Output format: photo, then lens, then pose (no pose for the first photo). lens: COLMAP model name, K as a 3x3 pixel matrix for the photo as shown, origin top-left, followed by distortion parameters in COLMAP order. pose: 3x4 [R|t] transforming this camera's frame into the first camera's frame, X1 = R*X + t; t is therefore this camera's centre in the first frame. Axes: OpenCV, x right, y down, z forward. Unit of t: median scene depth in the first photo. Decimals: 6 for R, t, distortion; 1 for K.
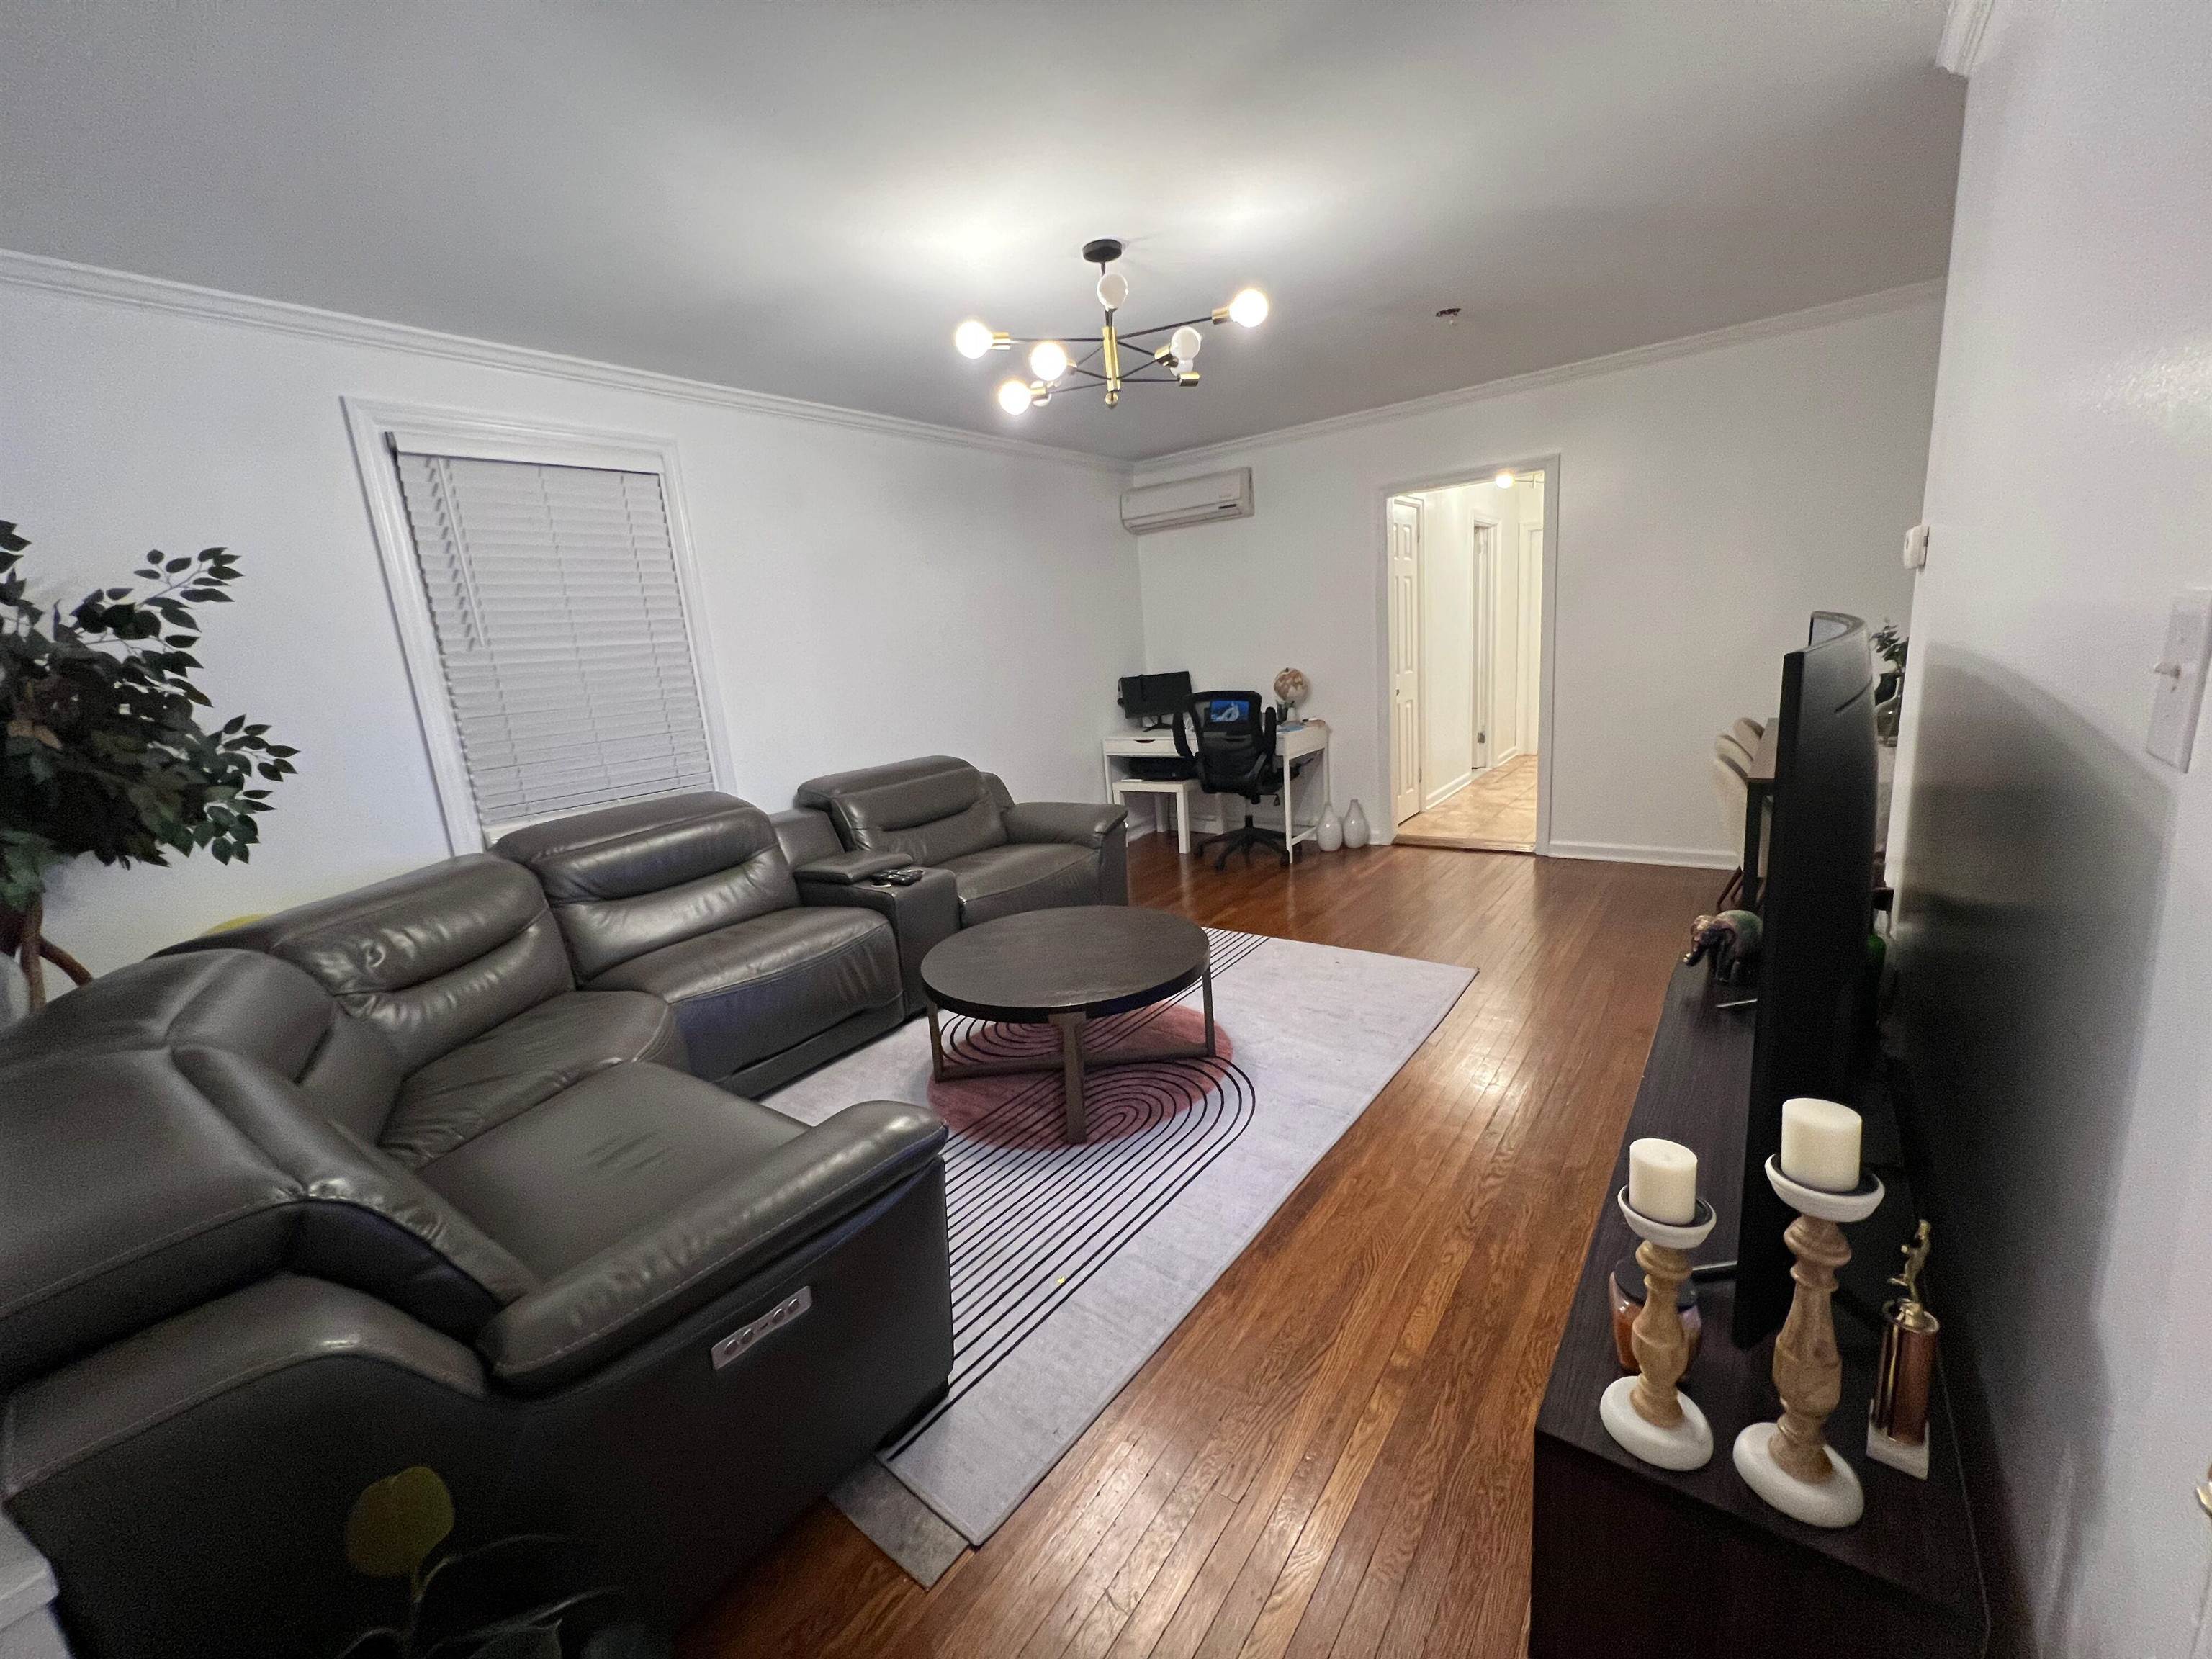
lens RADIAL K [[881.4, 0, 1106.0], [0, 881.4, 829.5], [0, 0, 1]] dist [0.000913, -0.000331]
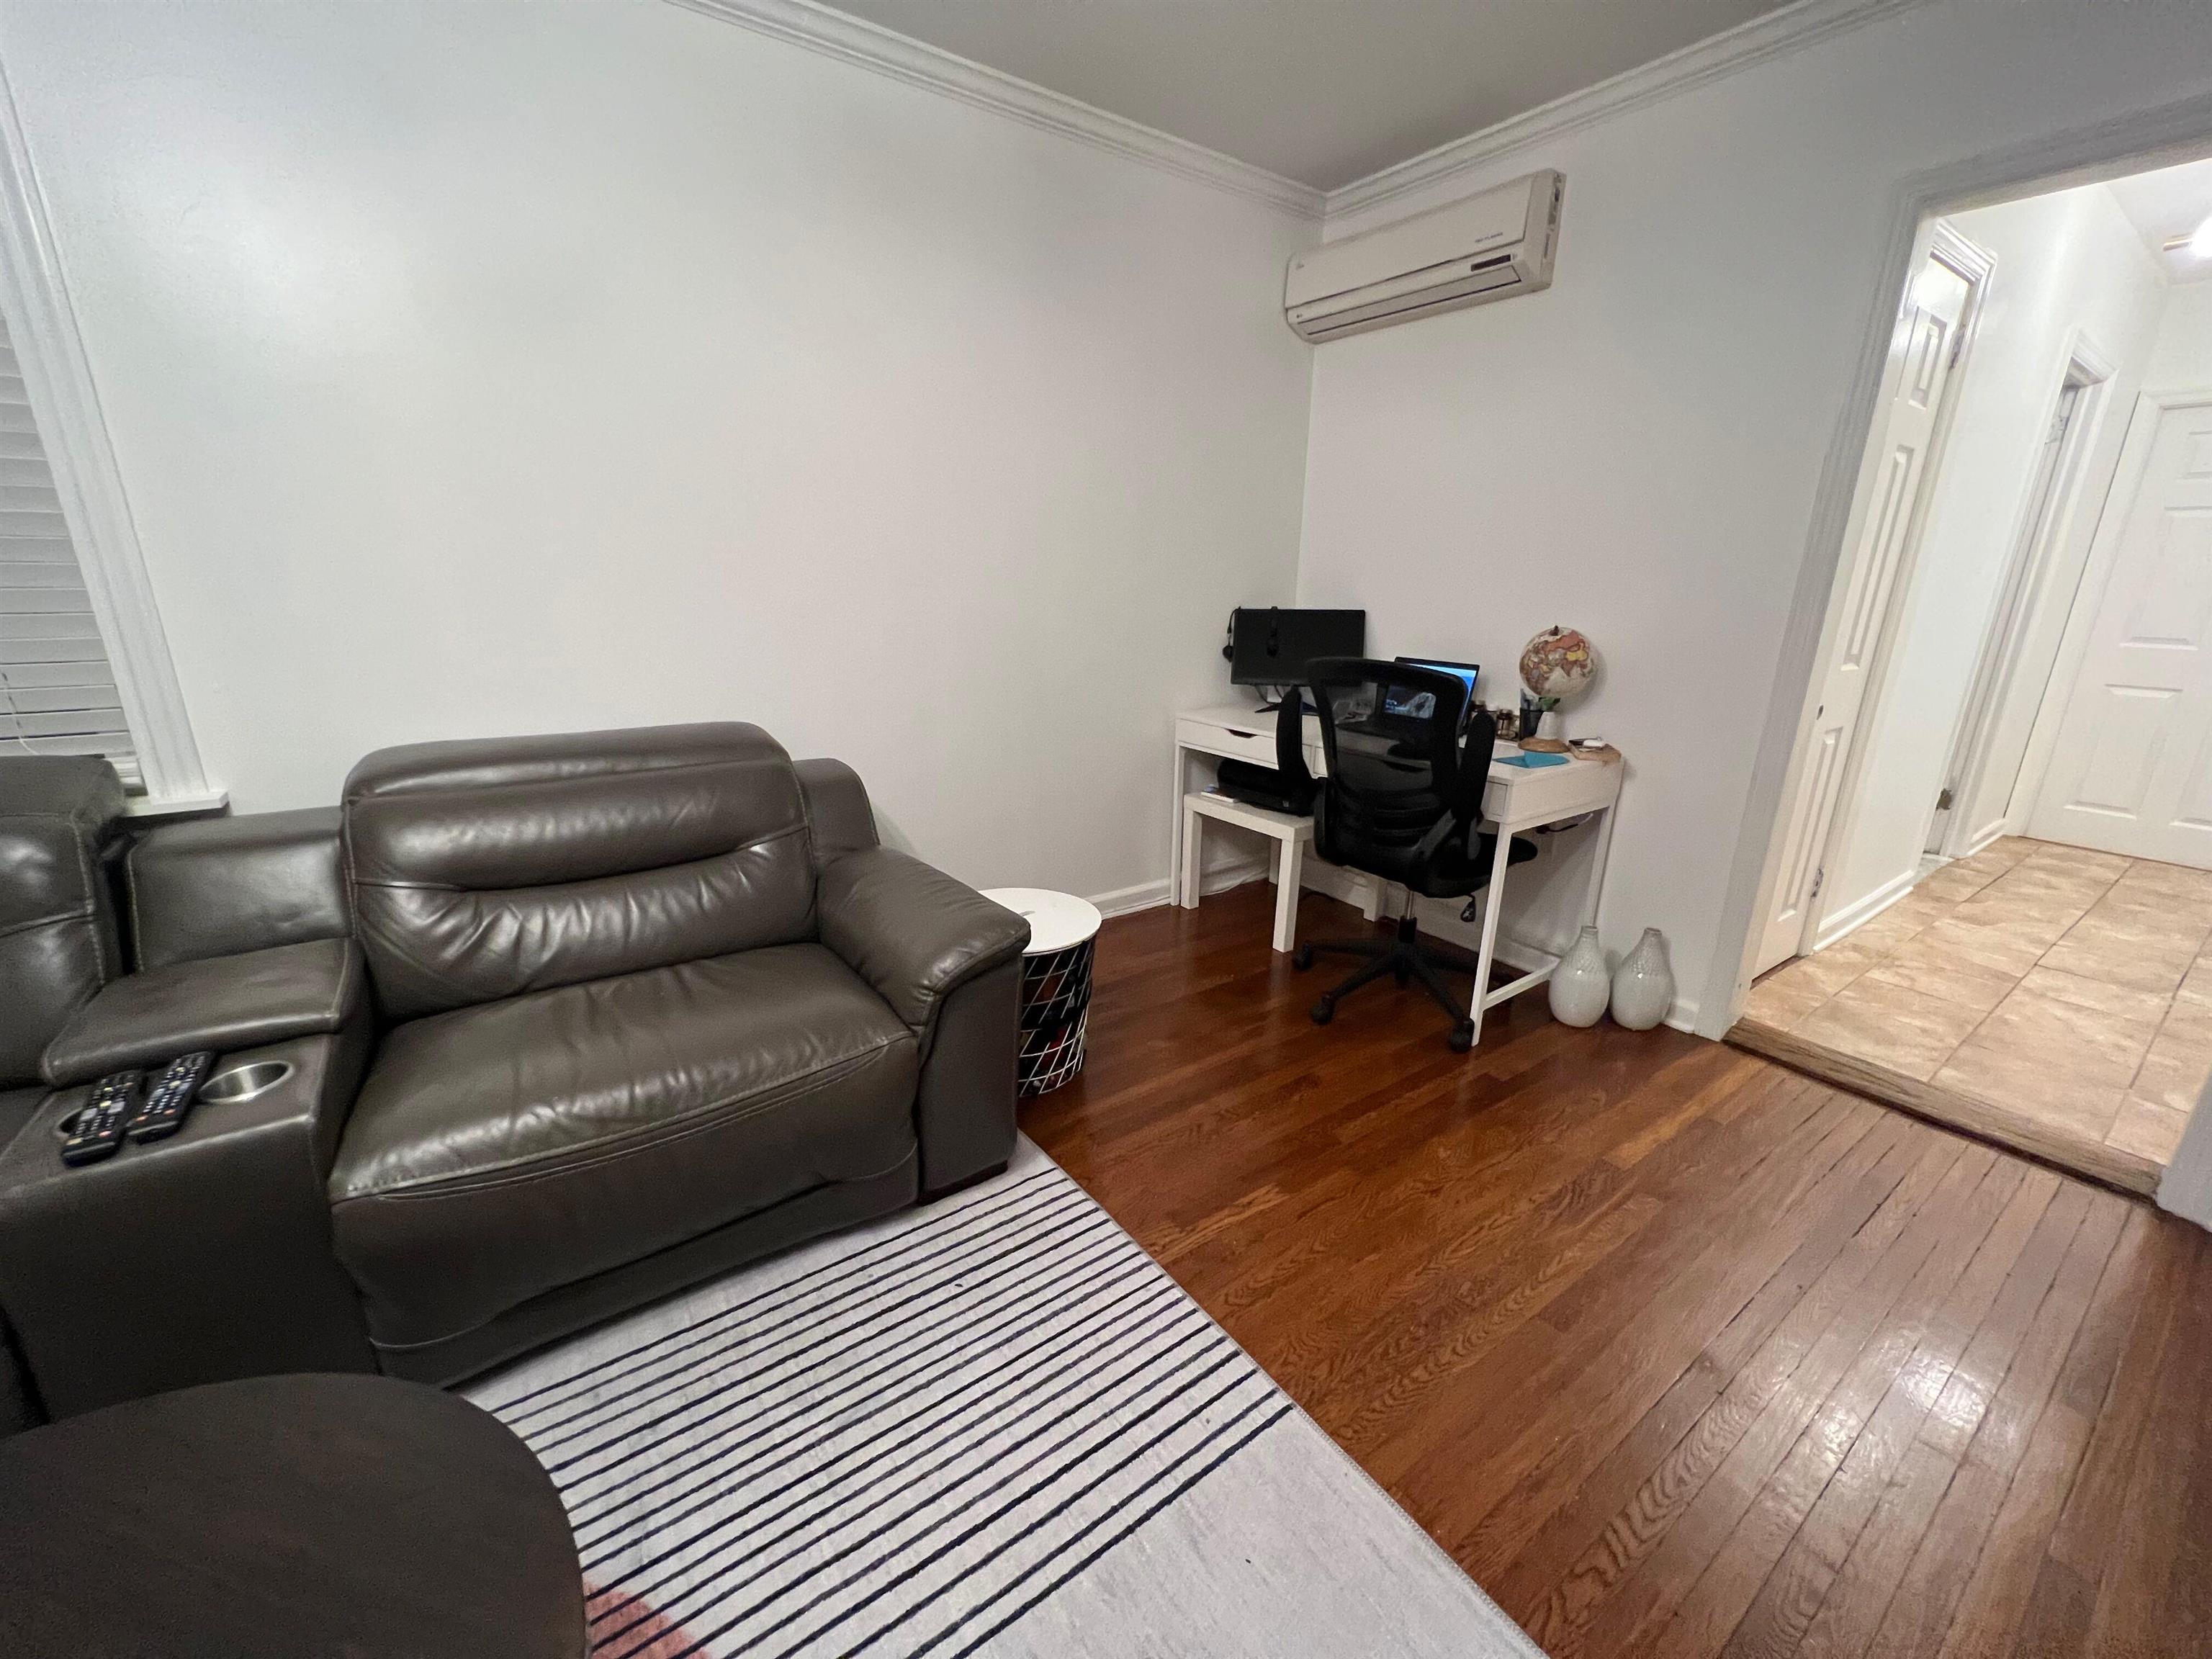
lens RADIAL K [[884.3, 0, 1106.0], [0, 884.3, 829.5], [0, 0, 1]] dist [-0.000726, -0.000287]
pose [[0.948551, 0.178563, -0.261471, 0.274473], [-0.155075, 0.981978, 0.108037, -0.207806], [0.276050, -0.061931, 0.959146, 1.087592]]
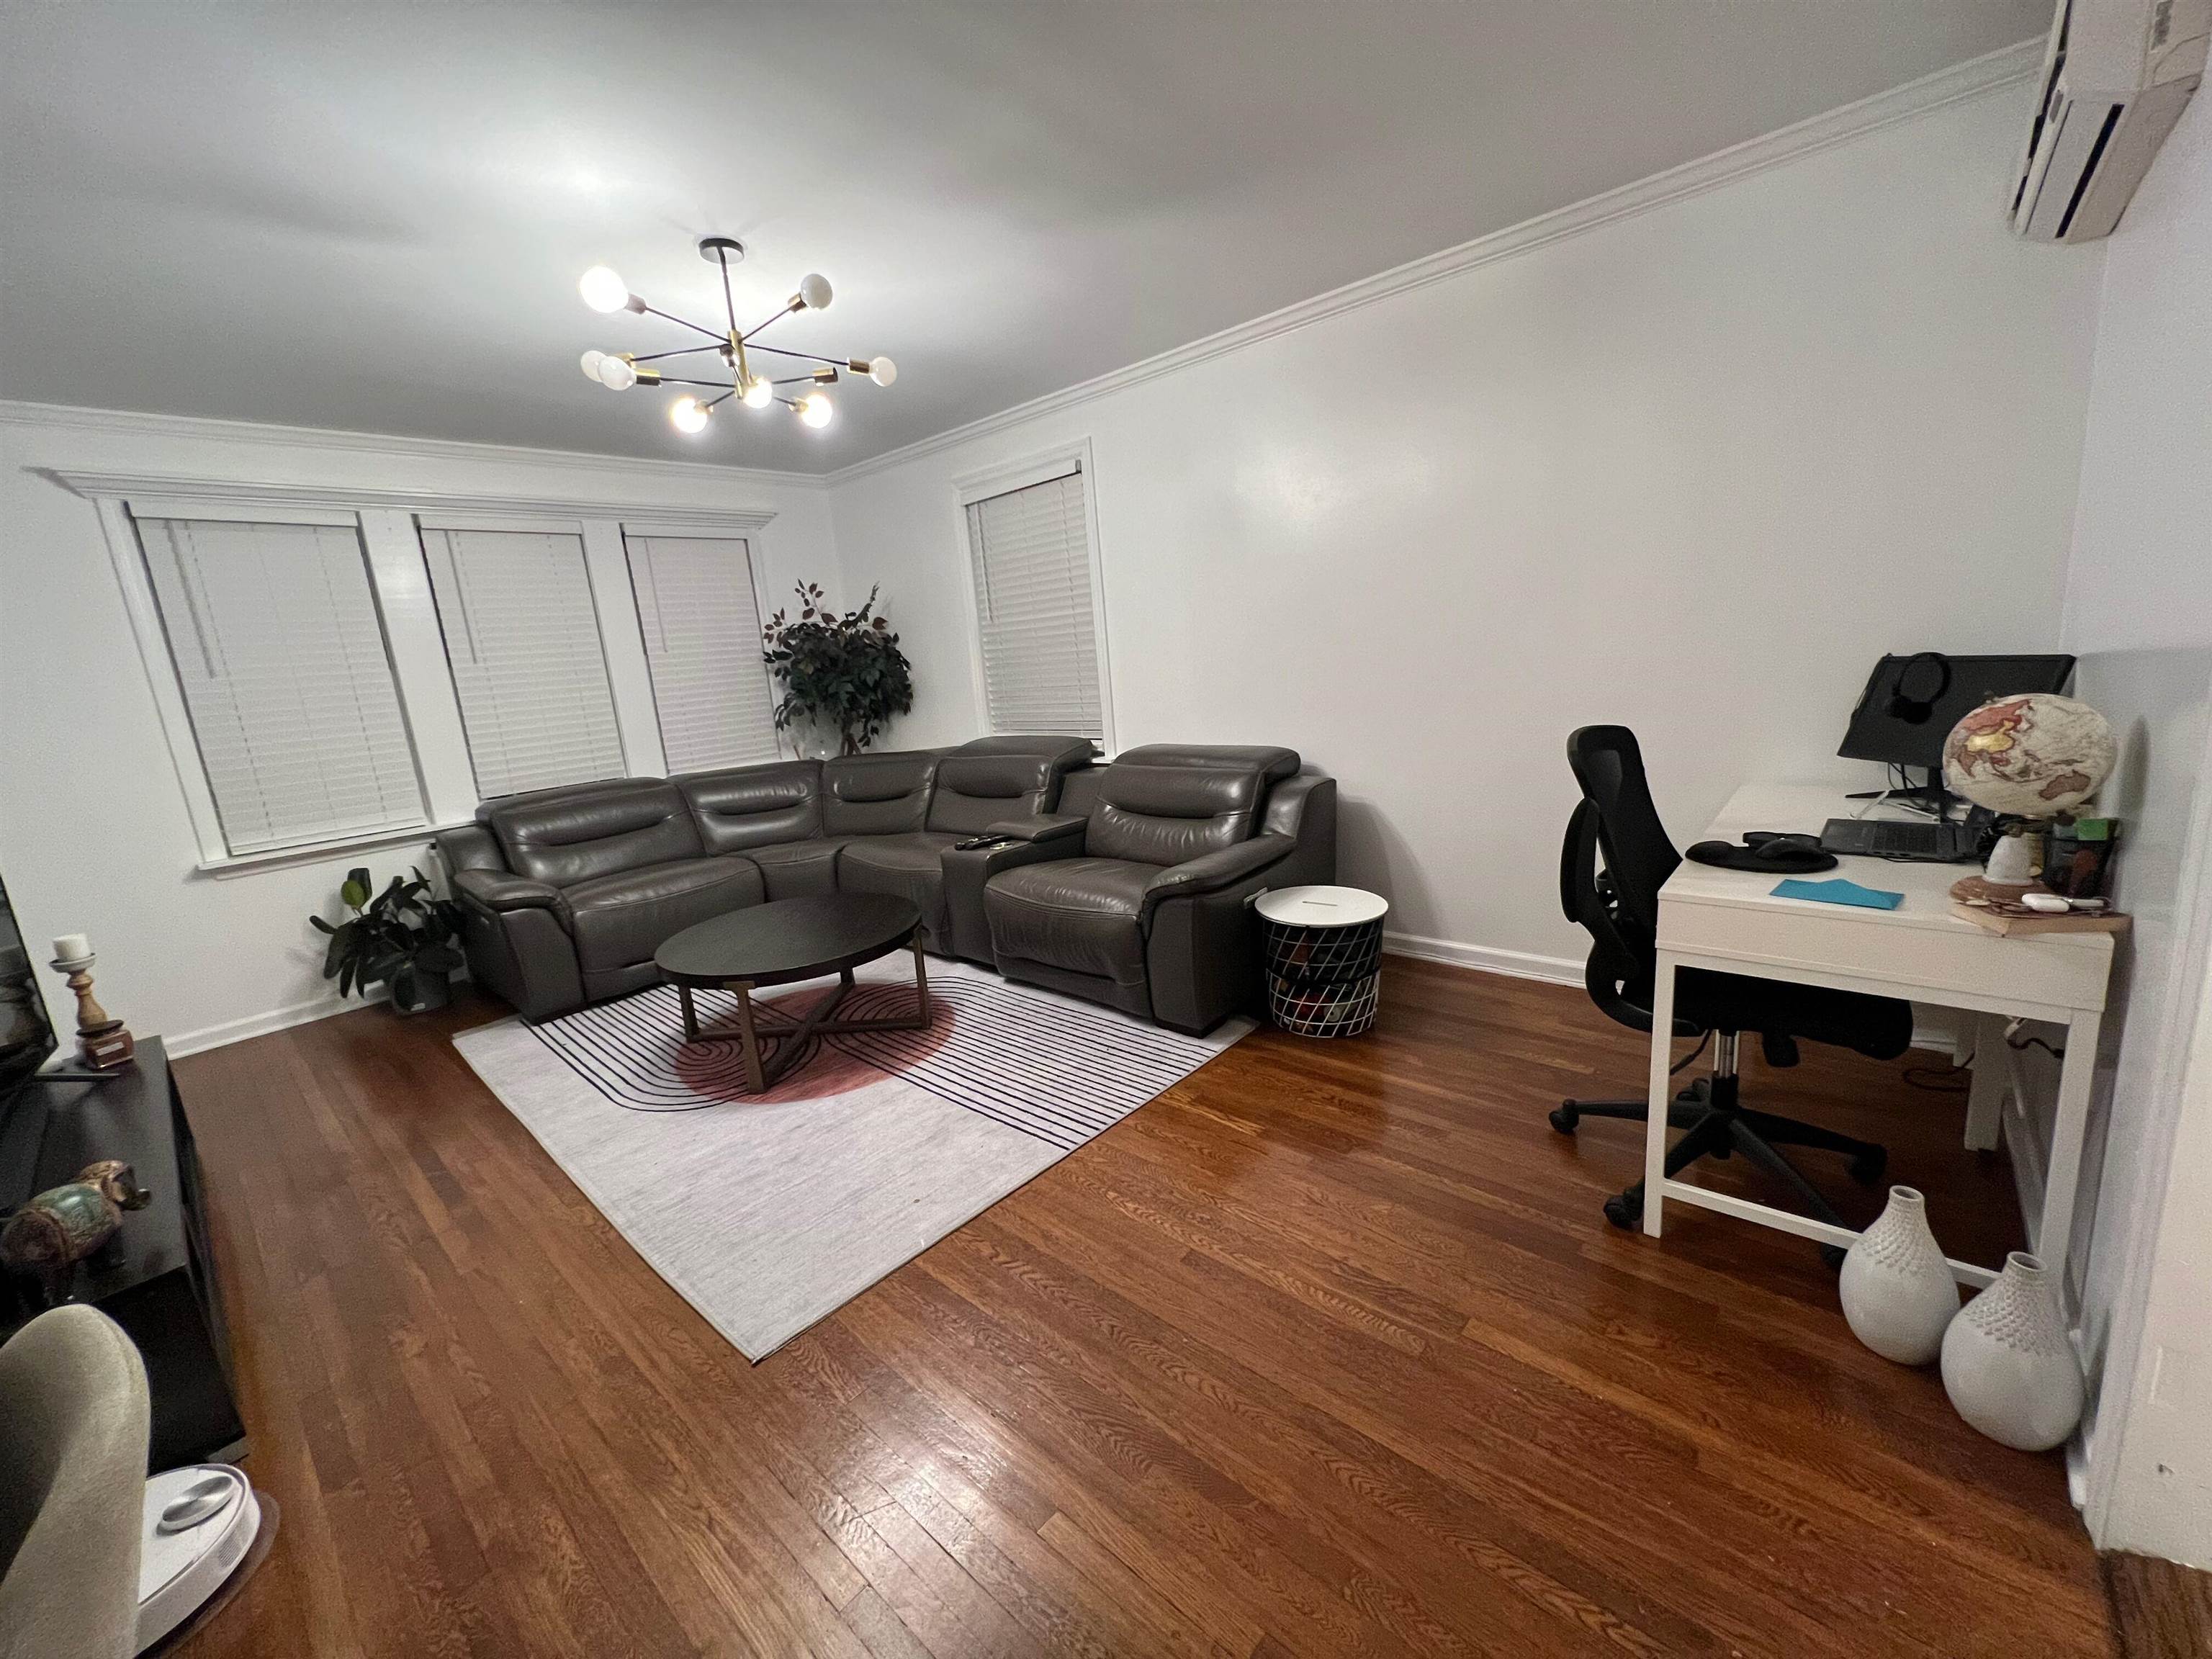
lens RADIAL K [[881.4, 0, 1106.0], [0, 881.4, 829.5], [0, 0, 1]] dist [0.000913, -0.000331]
pose [[-0.079408, 0.284038, -0.955519, 1.140452], [-0.120670, 0.948758, 0.292057, -0.429908], [0.989512, 0.138494, -0.041064, 1.677863]]
